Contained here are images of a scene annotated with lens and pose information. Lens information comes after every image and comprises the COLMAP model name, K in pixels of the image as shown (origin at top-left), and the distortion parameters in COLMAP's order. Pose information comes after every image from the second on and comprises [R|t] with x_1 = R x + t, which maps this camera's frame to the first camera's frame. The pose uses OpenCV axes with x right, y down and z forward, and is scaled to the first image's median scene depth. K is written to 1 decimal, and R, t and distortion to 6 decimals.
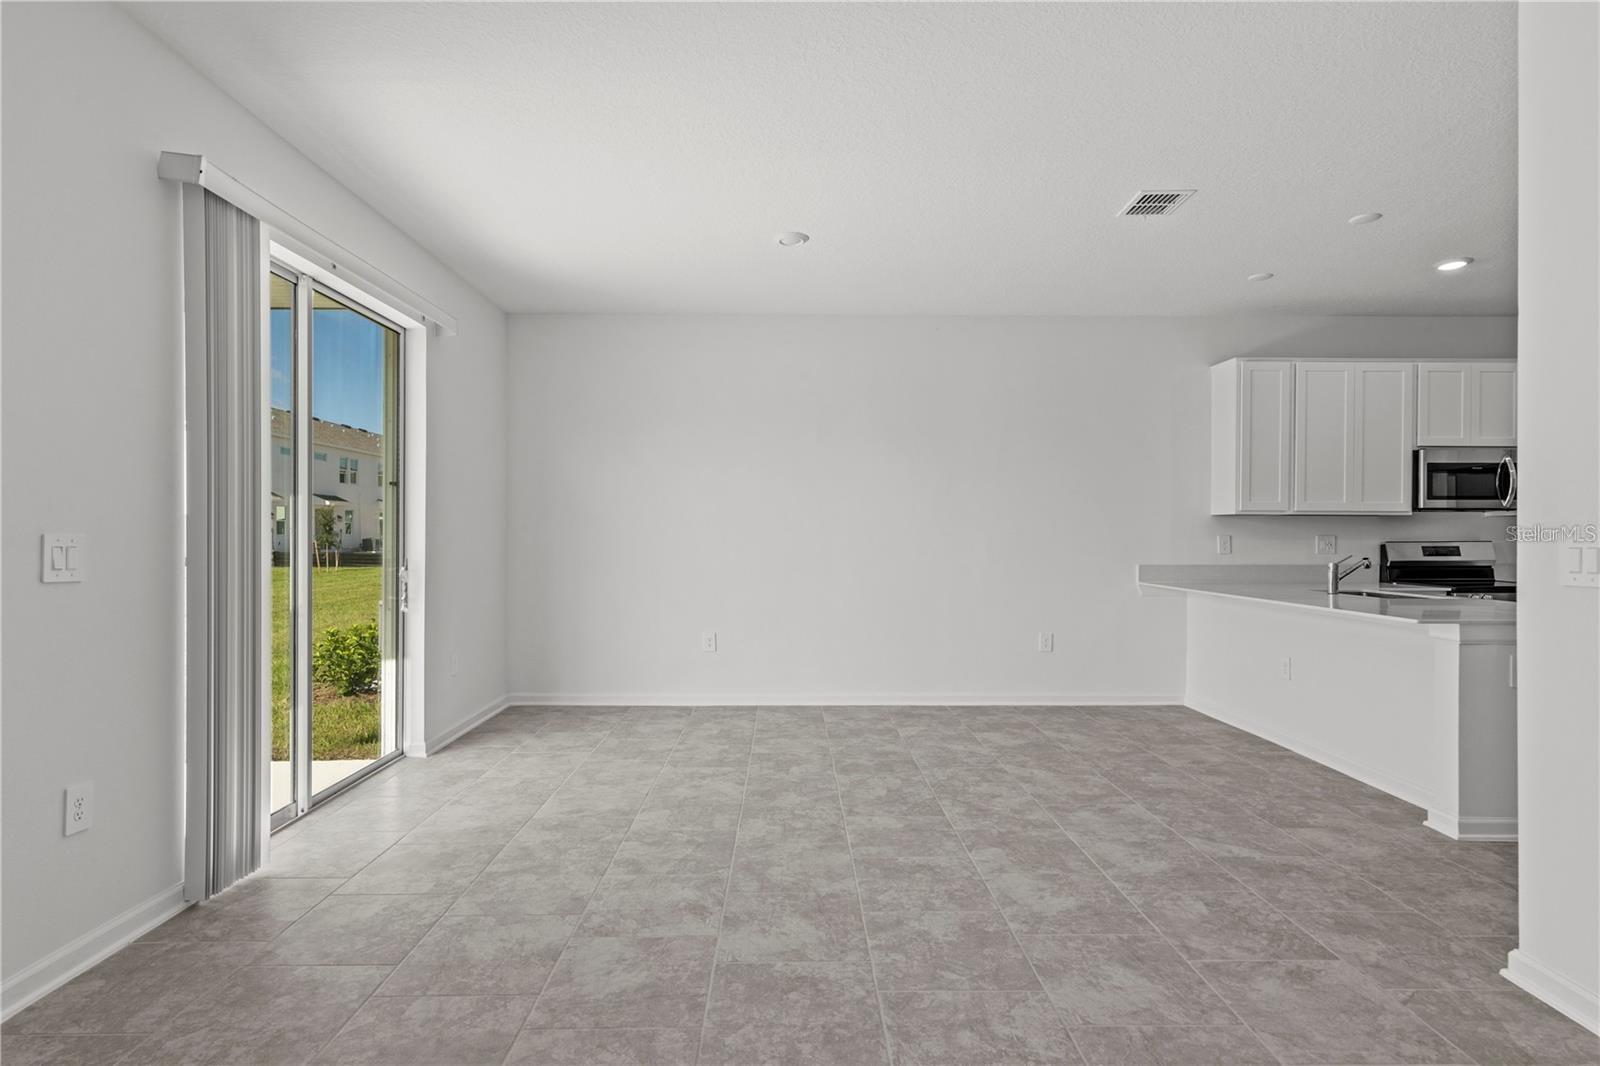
lens RADIAL K [[801.0, 0, 799.7], [0, 801.0, 533.8], [0, 0, 1]] dist [0.008741, -0.000993]
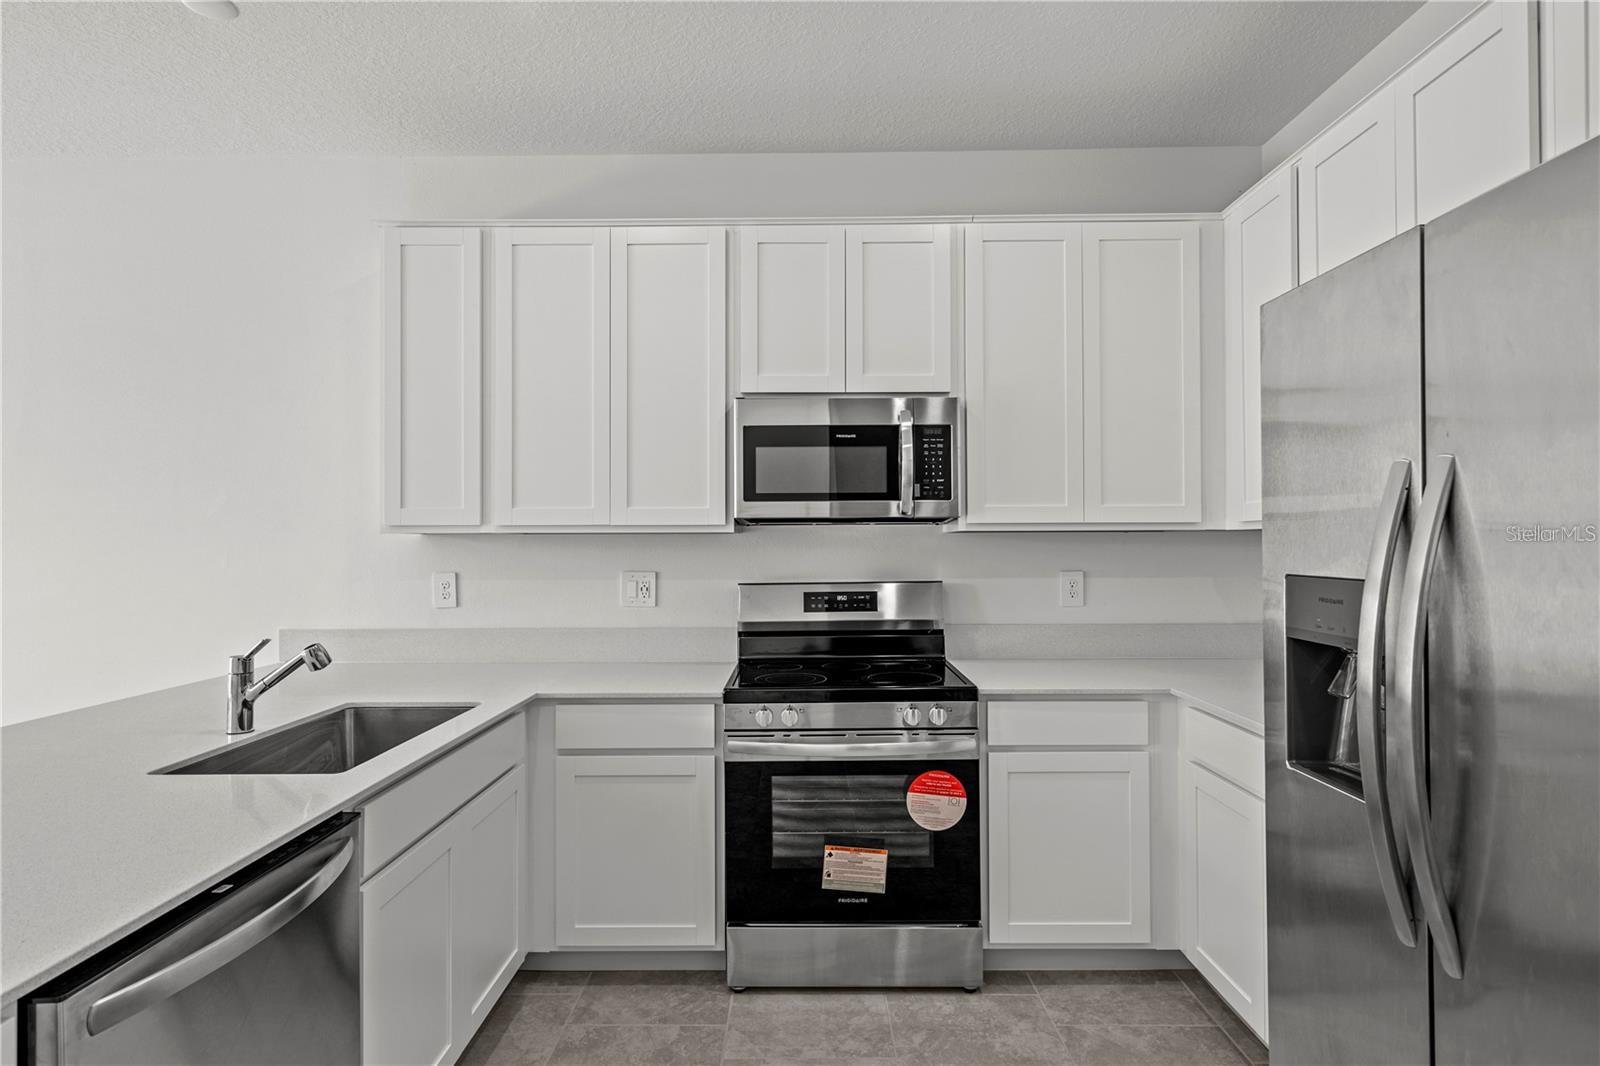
lens RADIAL K [[801.0, 0, 799.4], [0, 801.0, 537.2], [0, 0, 1]] dist [0.008741, -0.000993]
pose [[0.999630, -0.006683, -0.026361, 1.471031], [0.006481, 0.999949, -0.007715, -0.029784], [0.026411, 0.007541, 0.999623, 0.912124]]
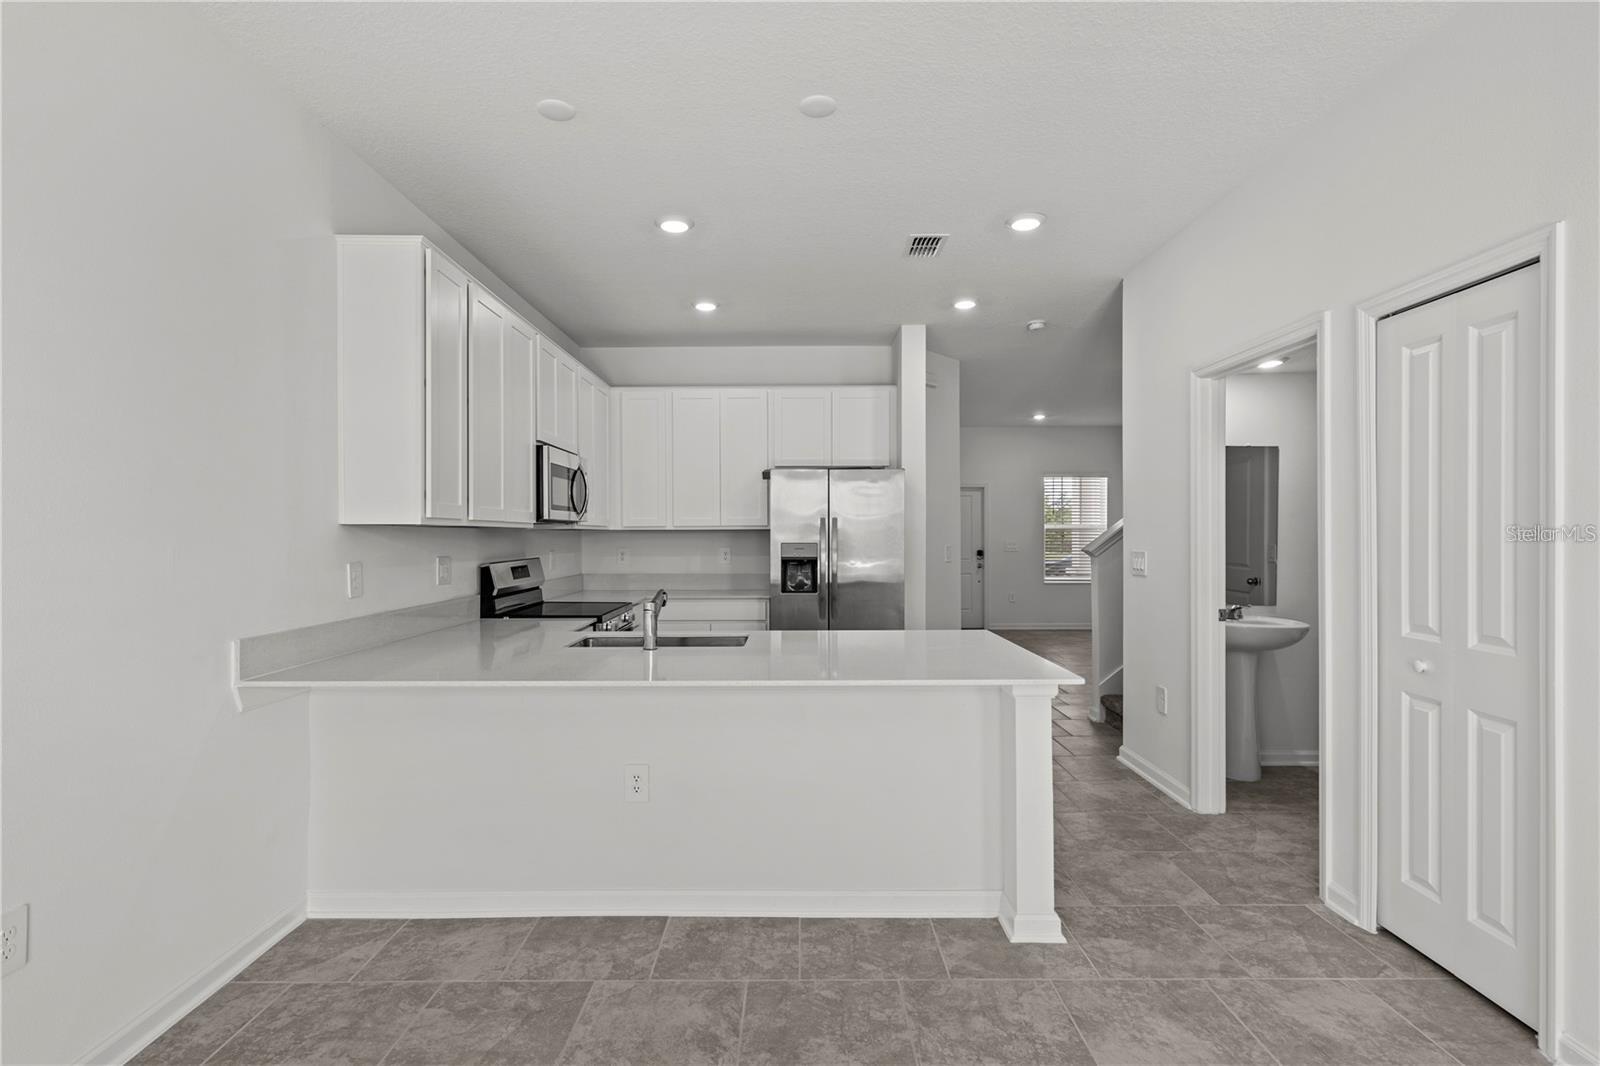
lens RADIAL K [[765.2, 0, 797.7], [0, 765.2, 538.5], [0, 0, 1]] dist [0.008116, -0.001253]
pose [[0.022159, -0.006238, 0.999735, 0.049236], [0.003022, 0.999976, 0.006172, -0.031067], [-0.999750, 0.002885, 0.022177, 1.311702]]
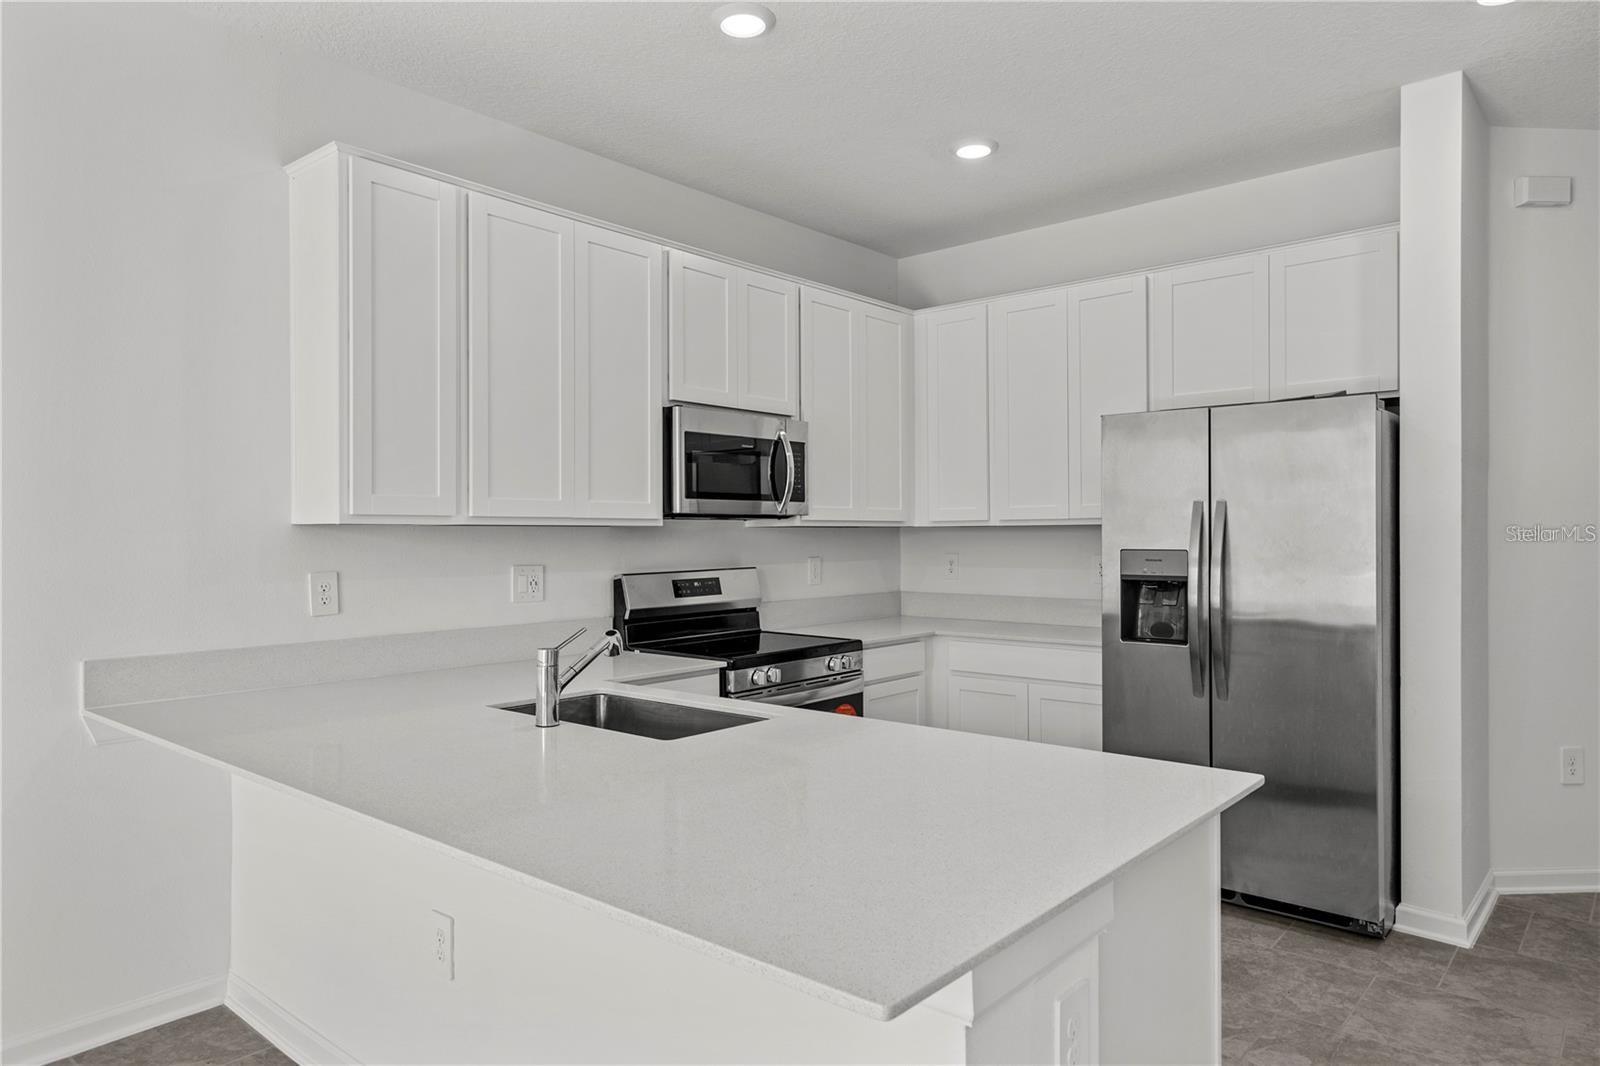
lens RADIAL K [[1006.8, 0, 784.2], [0, 1006.8, 541.9], [0, 0, 1]] dist [0.005535, 0.001066]
pose [[0.670411, -0.010695, 0.741913, 0.558920], [0.006424, 0.999942, 0.008609, -0.032575], [-0.741962, -0.001006, 0.670441, 0.868872]]
